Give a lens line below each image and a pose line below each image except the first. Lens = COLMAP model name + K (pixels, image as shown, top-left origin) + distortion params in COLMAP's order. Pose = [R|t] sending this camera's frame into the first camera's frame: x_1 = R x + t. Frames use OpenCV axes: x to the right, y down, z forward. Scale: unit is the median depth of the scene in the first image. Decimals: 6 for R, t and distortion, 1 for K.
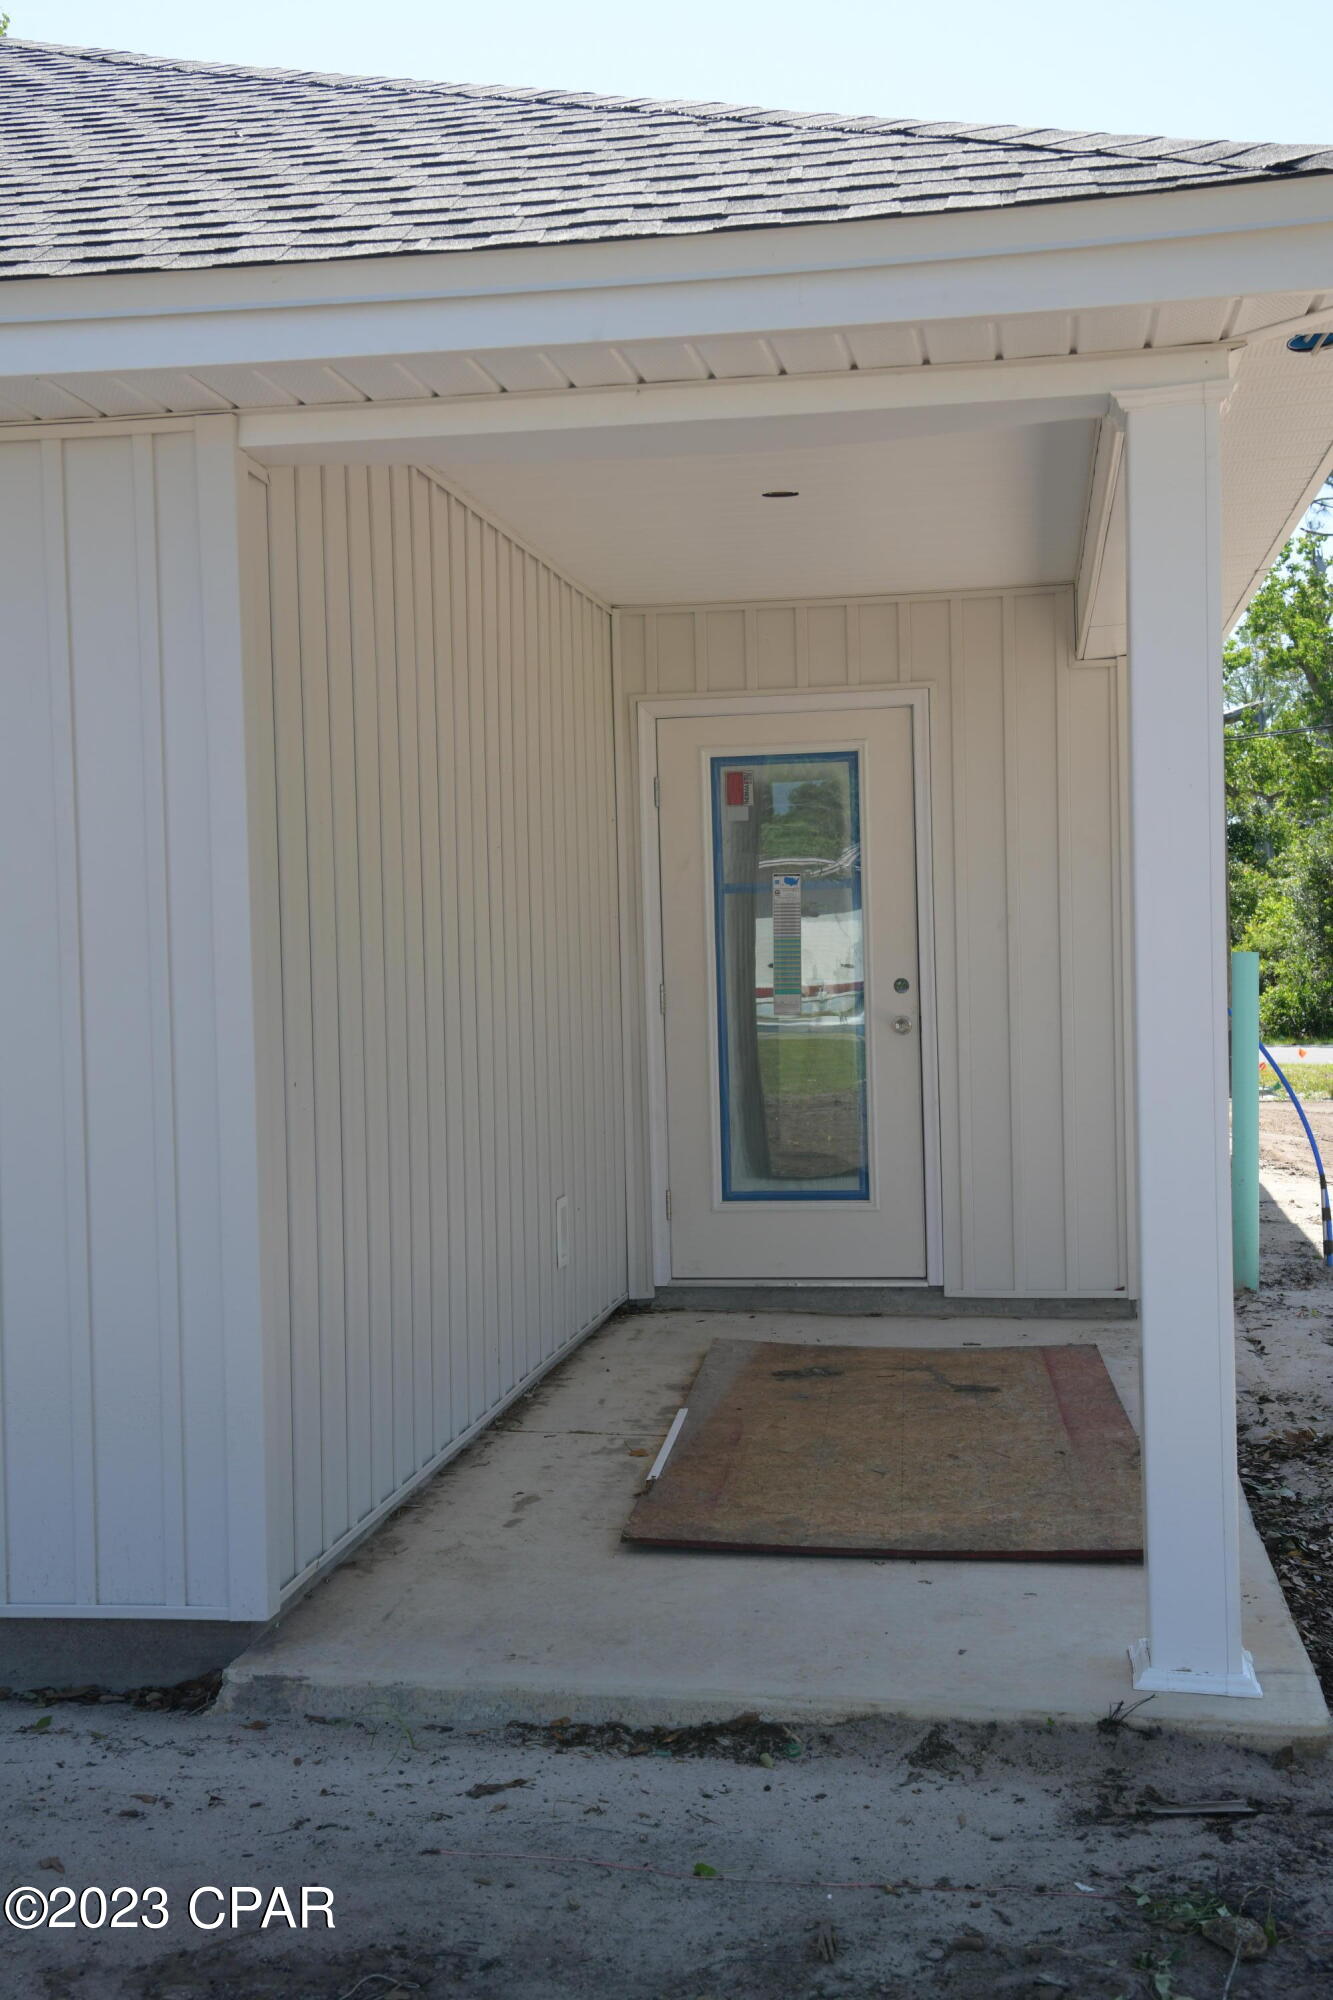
lens RADIAL K [[2291.8, 0, 666.5], [0, 2291.8, 1000.0], [0, 0, 1]] dist [0.012726, 0.028433]
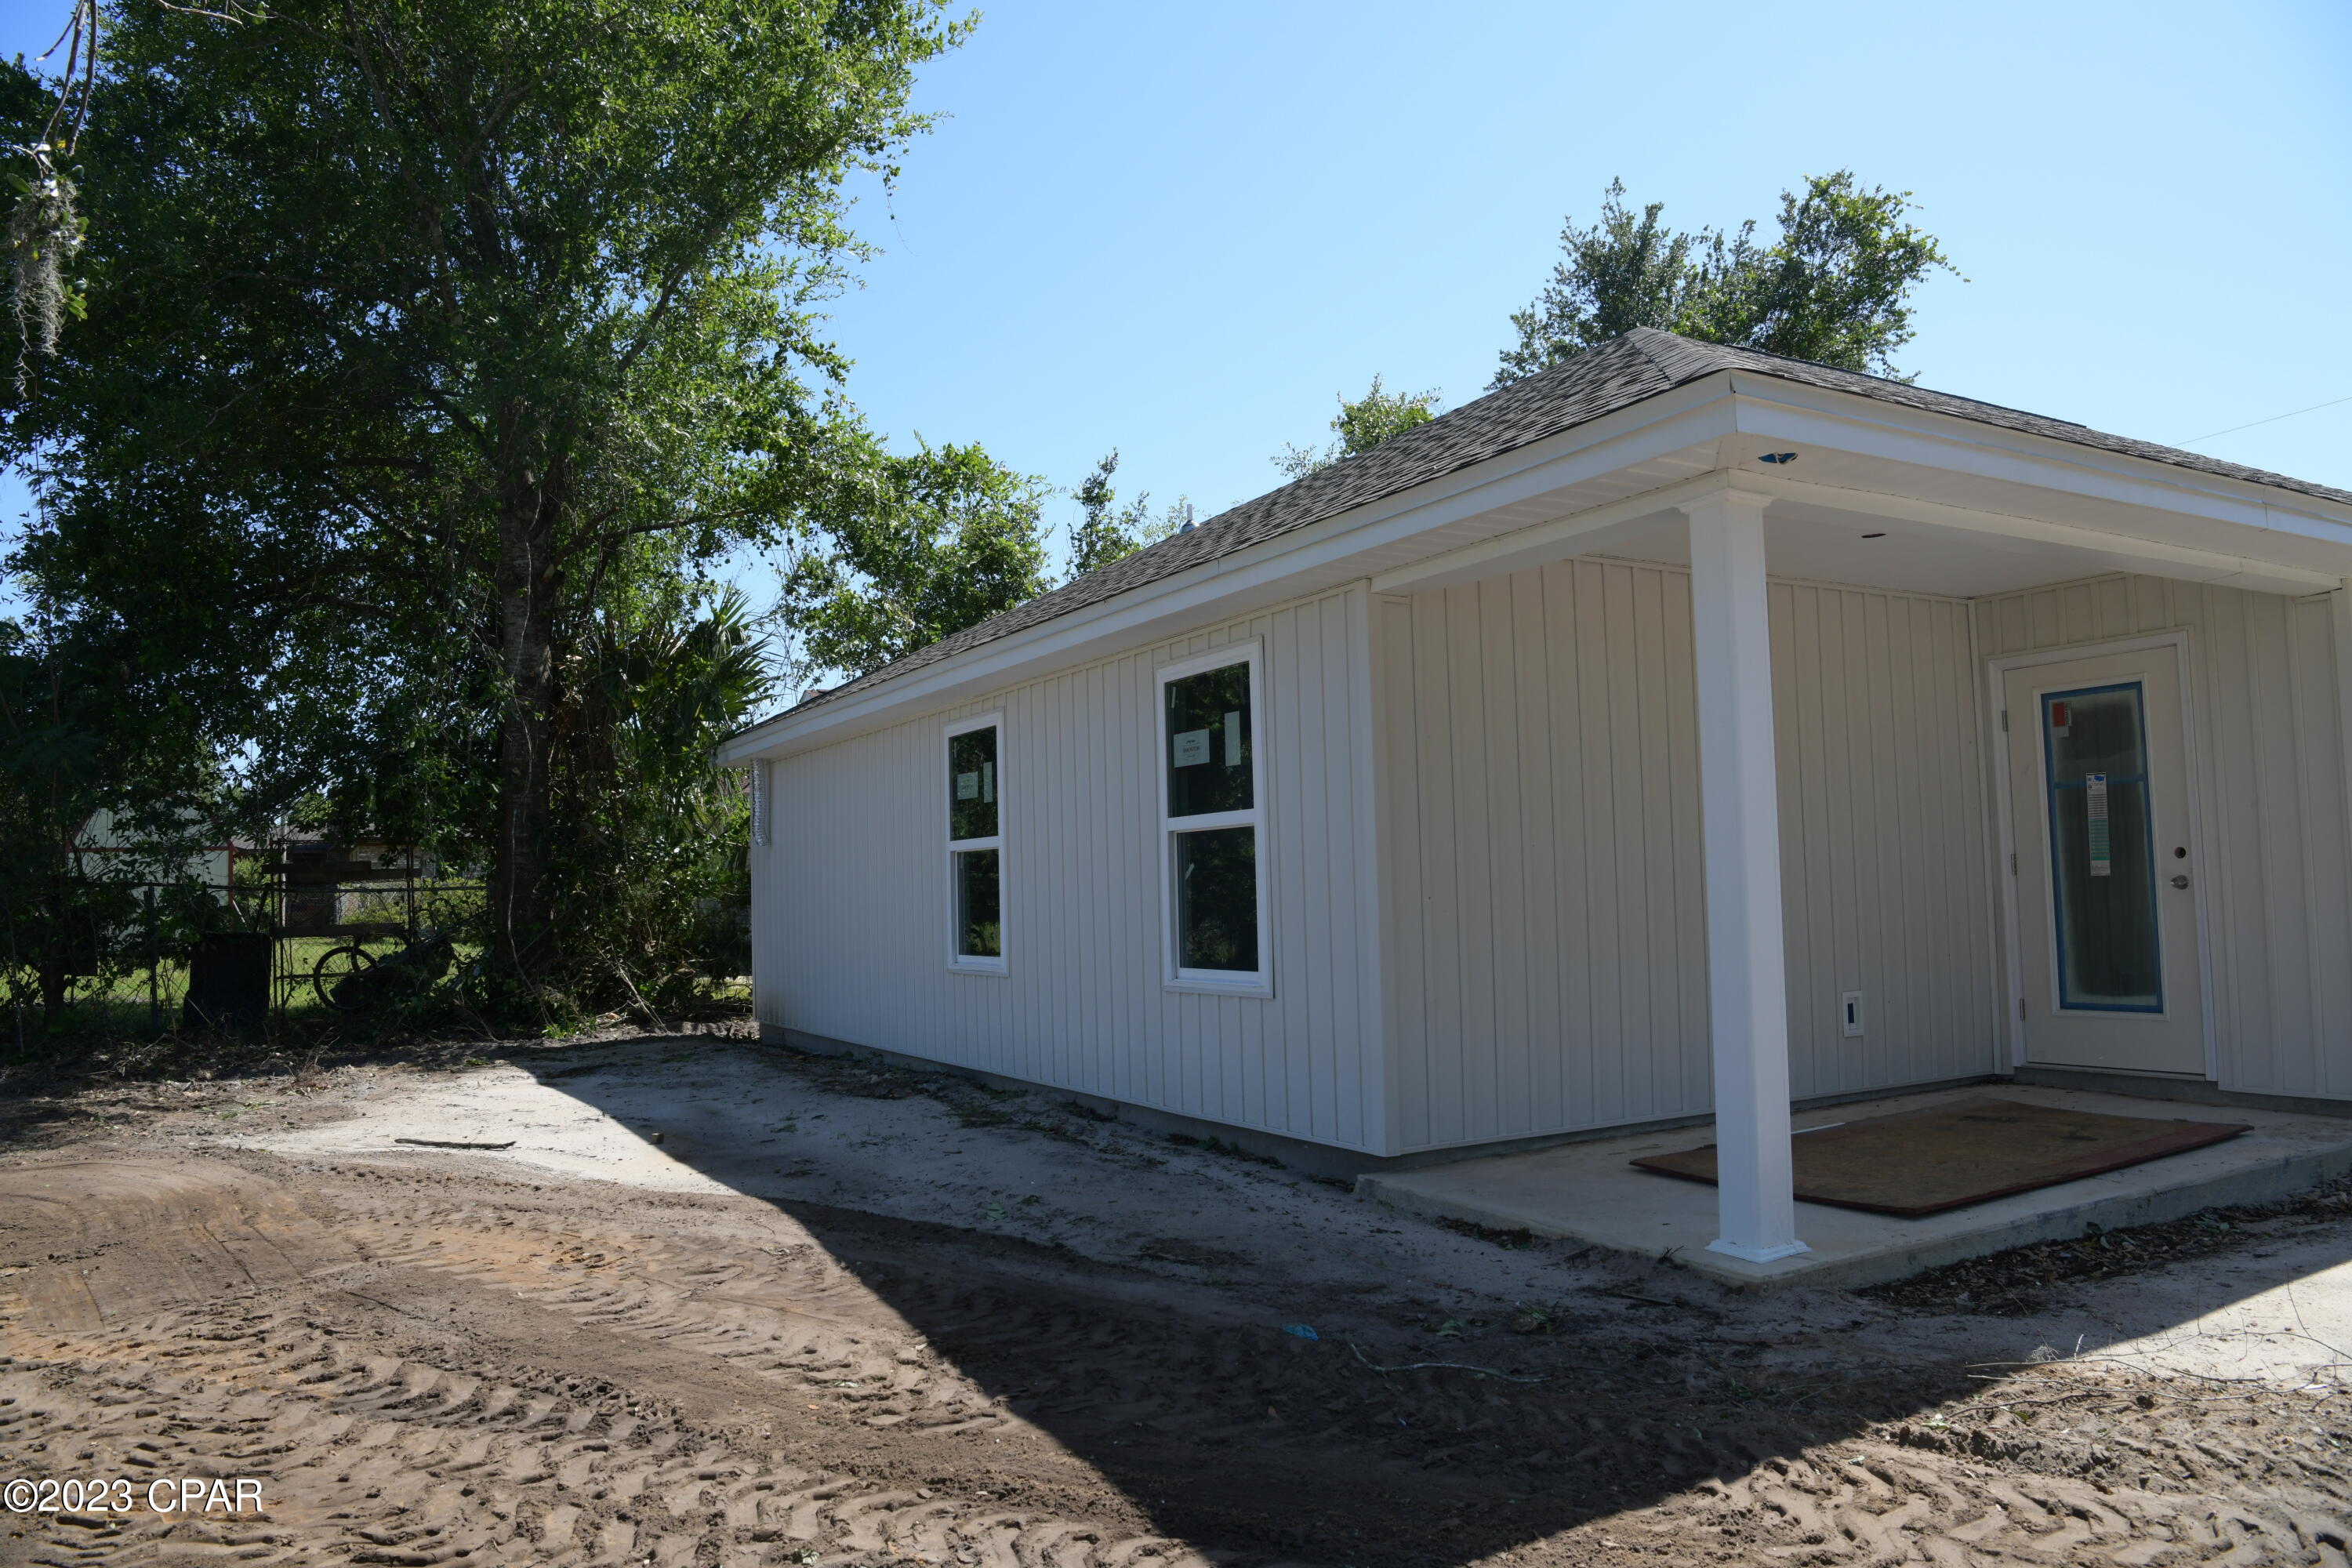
lens RADIAL K [[1617.8, 0, 1155.8], [0, 1617.8, 777.7], [0, 0, 1]] dist [-0.072937, 0.015464]
pose [[0.631161, -0.047498, -0.774196, 0.439431], [-0.006847, 0.997743, -0.066795, 0.015520], [0.775622, 0.047460, 0.629411, -0.042384]]
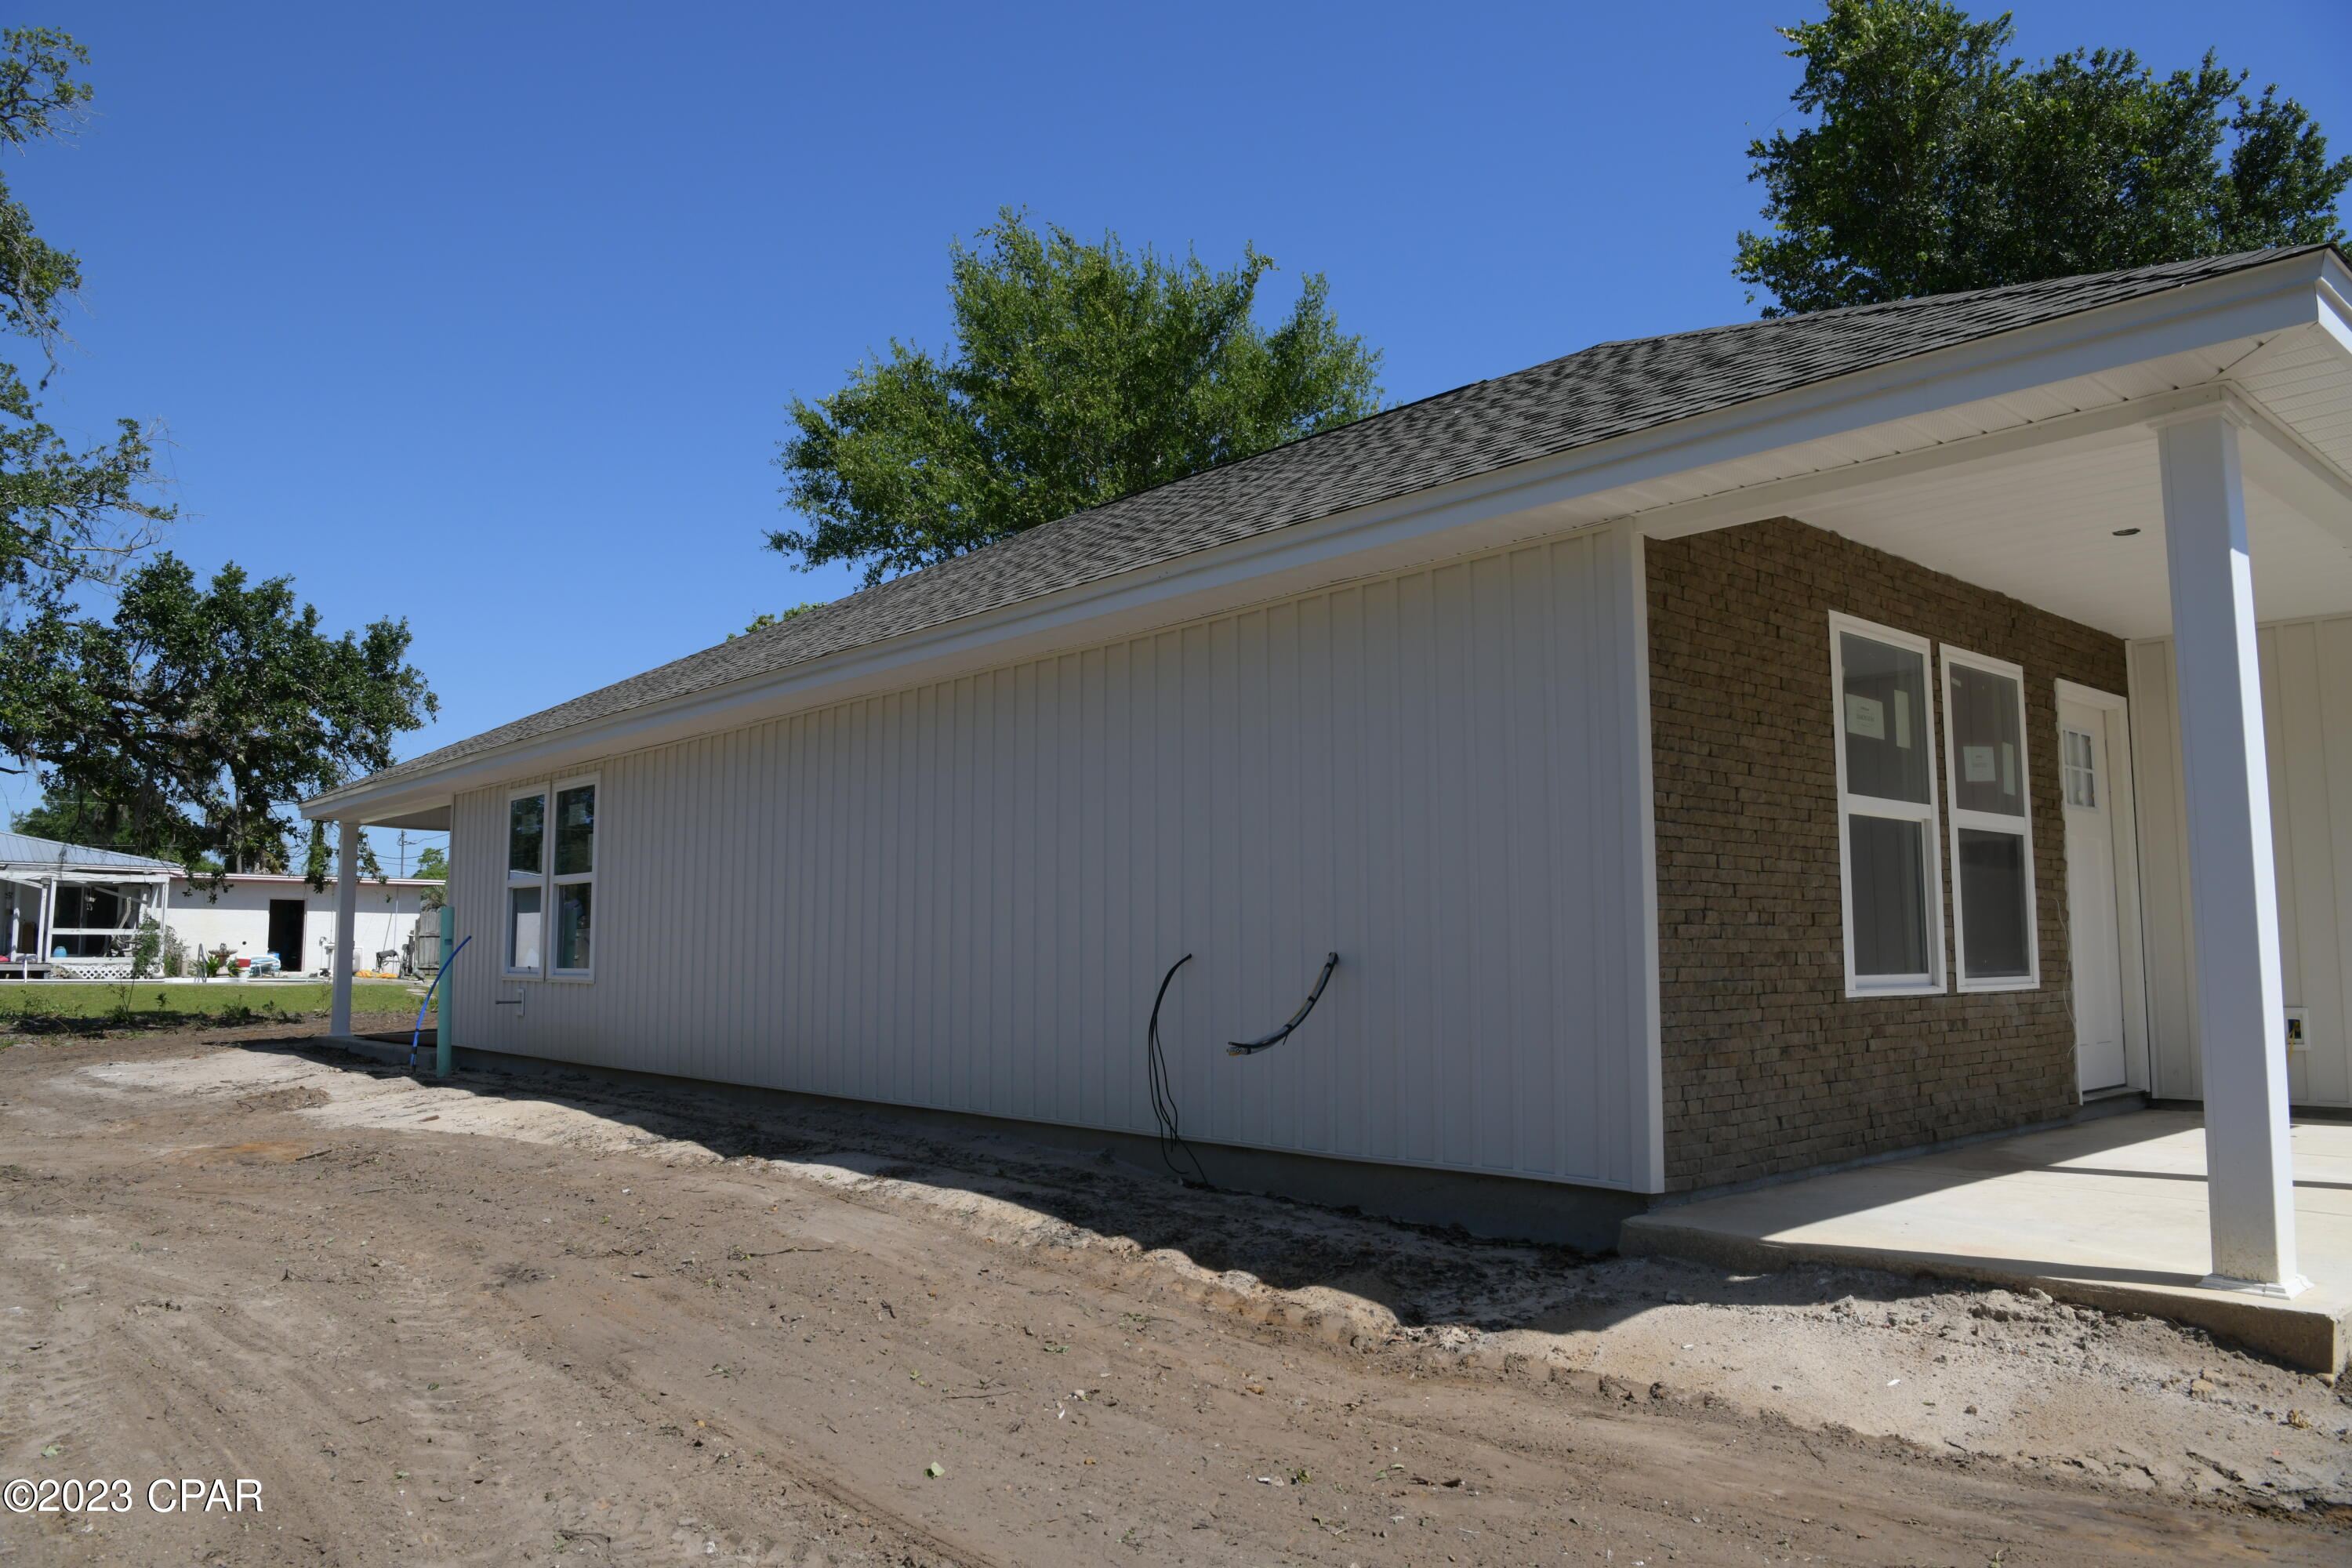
lens RADIAL K [[1638.1, 0, 1171.7], [0, 1638.1, 773.7], [0, 0, 1]] dist [-0.063611, -0.000578]
pose [[0.635284, 0.104999, 0.765108, -1.038006], [0.006599, 0.989940, -0.141333, 0.072925], [-0.772251, 0.094835, 0.628200, 0.308934]]
